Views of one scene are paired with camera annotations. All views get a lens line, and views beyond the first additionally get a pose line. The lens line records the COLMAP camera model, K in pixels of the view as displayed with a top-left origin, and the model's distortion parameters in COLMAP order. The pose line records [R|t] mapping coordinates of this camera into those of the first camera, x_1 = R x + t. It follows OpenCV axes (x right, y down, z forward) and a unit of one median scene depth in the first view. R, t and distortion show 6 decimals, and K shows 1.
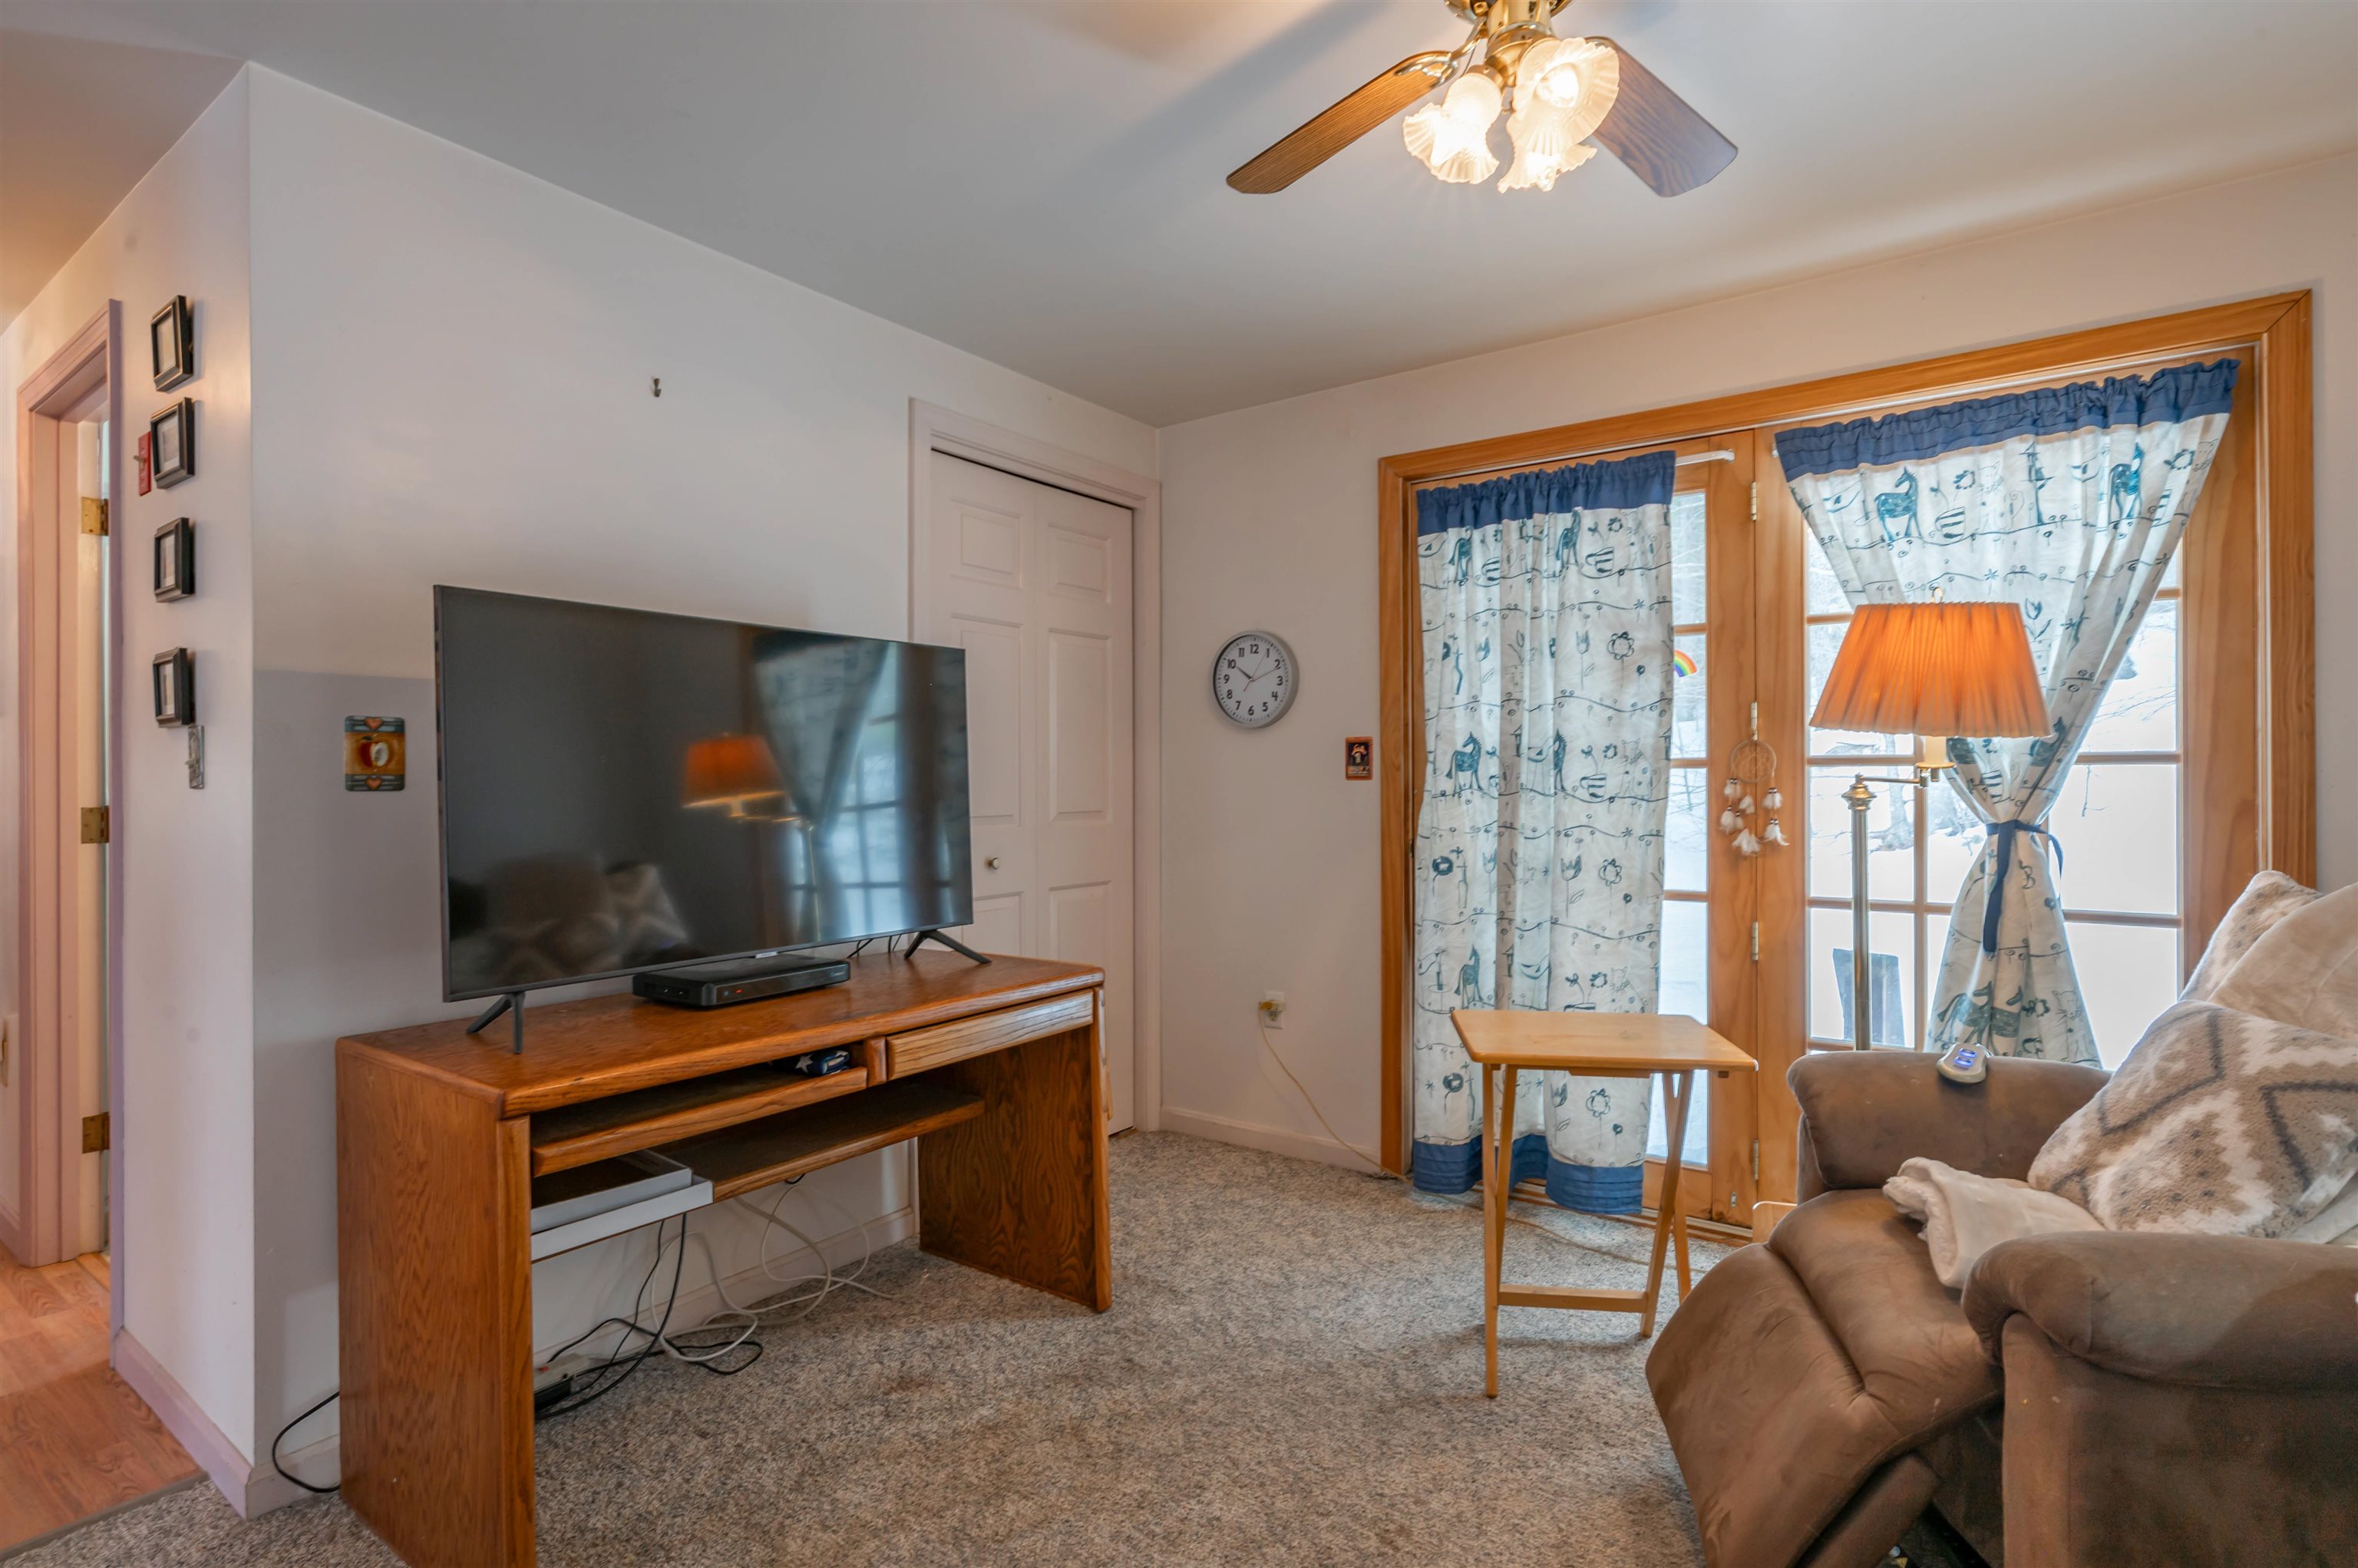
lens RADIAL K [[1153.0, 0, 1164.1], [0, 1153.0, 778.8], [0, 0, 1]] dist [0.000376, 0.000920]
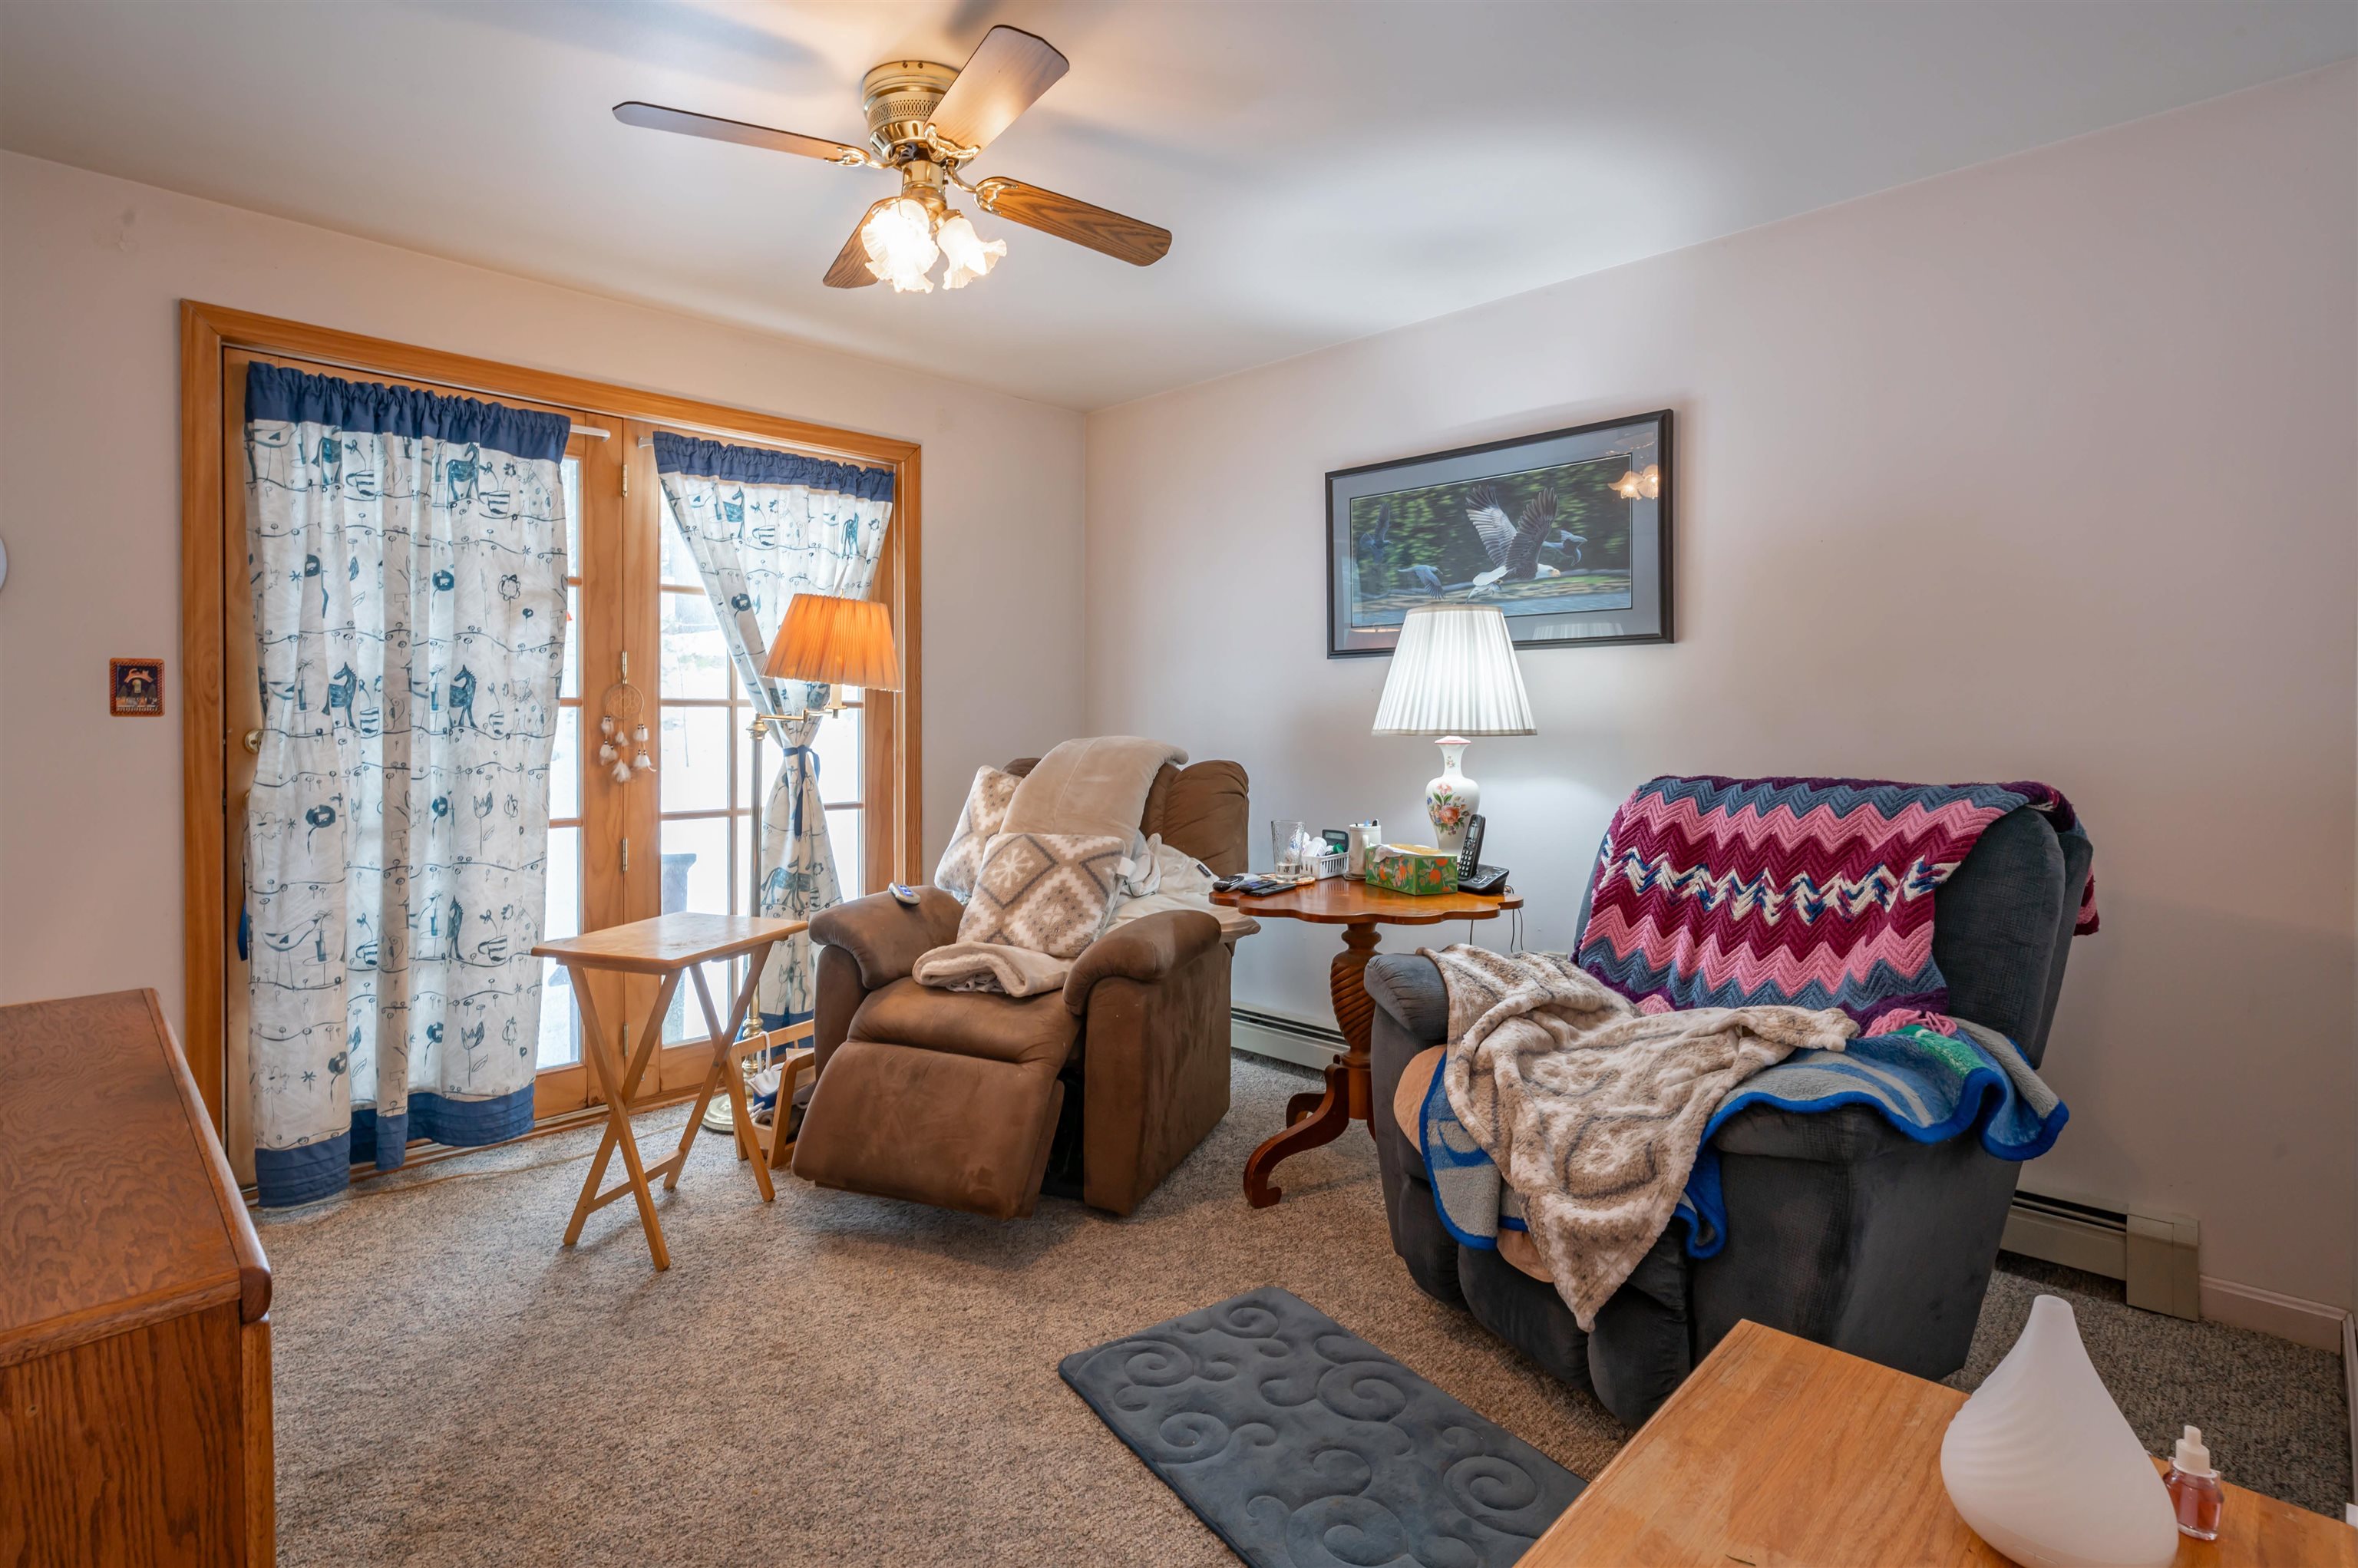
lens RADIAL K [[1181.8, 0, 1176.9], [0, 1181.8, 738.4], [0, 0, 1]] dist [0.002927, 0.000821]
pose [[0.135727, -0.011684, 0.990677, -0.582338], [0.000618, 0.999931, 0.011709, 0.008006], [-0.990746, -0.000977, 0.135725, 0.267035]]
